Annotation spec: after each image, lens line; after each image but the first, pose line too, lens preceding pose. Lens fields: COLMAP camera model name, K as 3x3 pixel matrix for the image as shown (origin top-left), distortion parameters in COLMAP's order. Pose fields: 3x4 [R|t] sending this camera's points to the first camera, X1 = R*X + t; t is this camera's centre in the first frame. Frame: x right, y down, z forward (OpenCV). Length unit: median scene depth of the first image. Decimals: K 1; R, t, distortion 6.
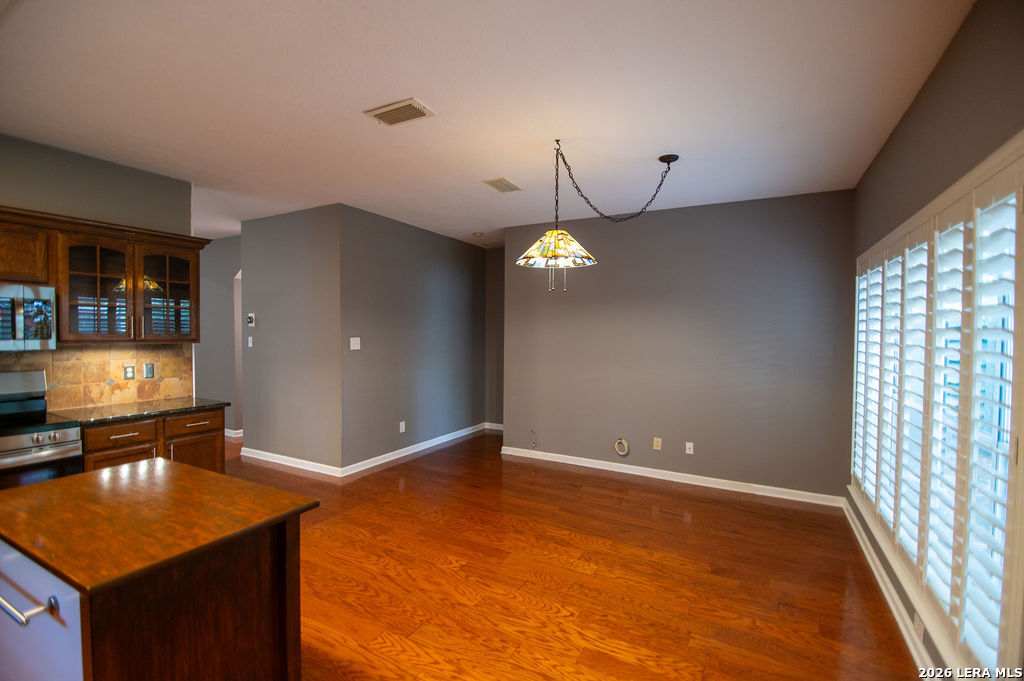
lens RADIAL K [[455.9, 0, 512.0], [0, 455.9, 340.5], [0, 0, 1]] dist [-0.011470, -0.000504]
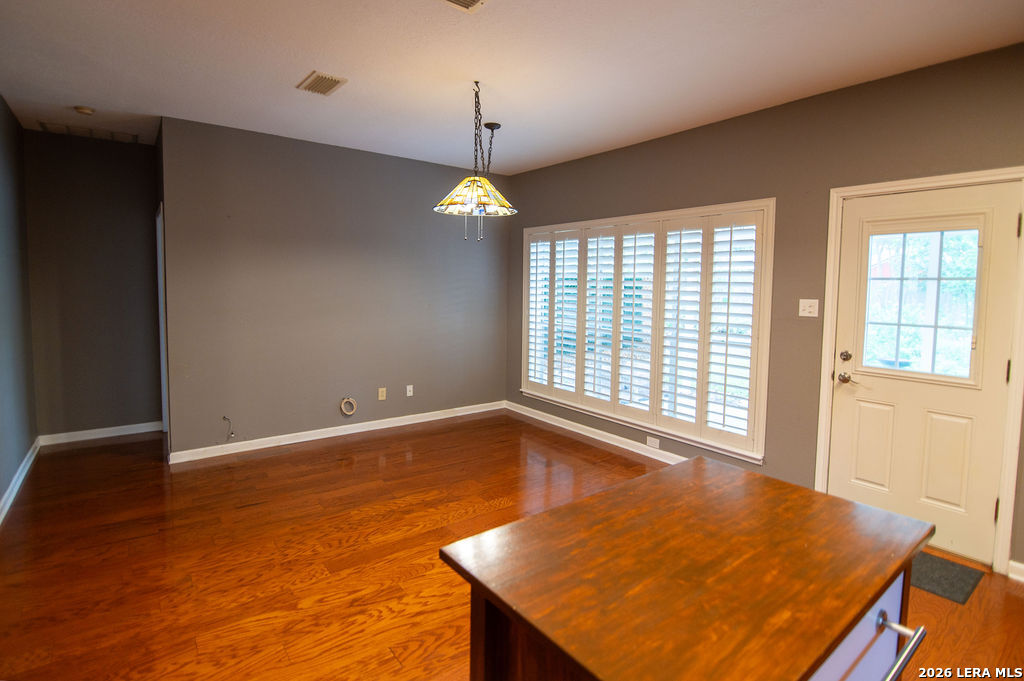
lens RADIAL K [[506.6, 0, 484.1], [0, 506.6, 311.1], [0, 0, 1]] dist [0.000714, -0.000413]
pose [[0.439316, -0.058417, 0.896431, -0.807666], [0.007535, 0.998088, 0.061349, -0.026216], [-0.898301, -0.020197, 0.438916, 0.464524]]
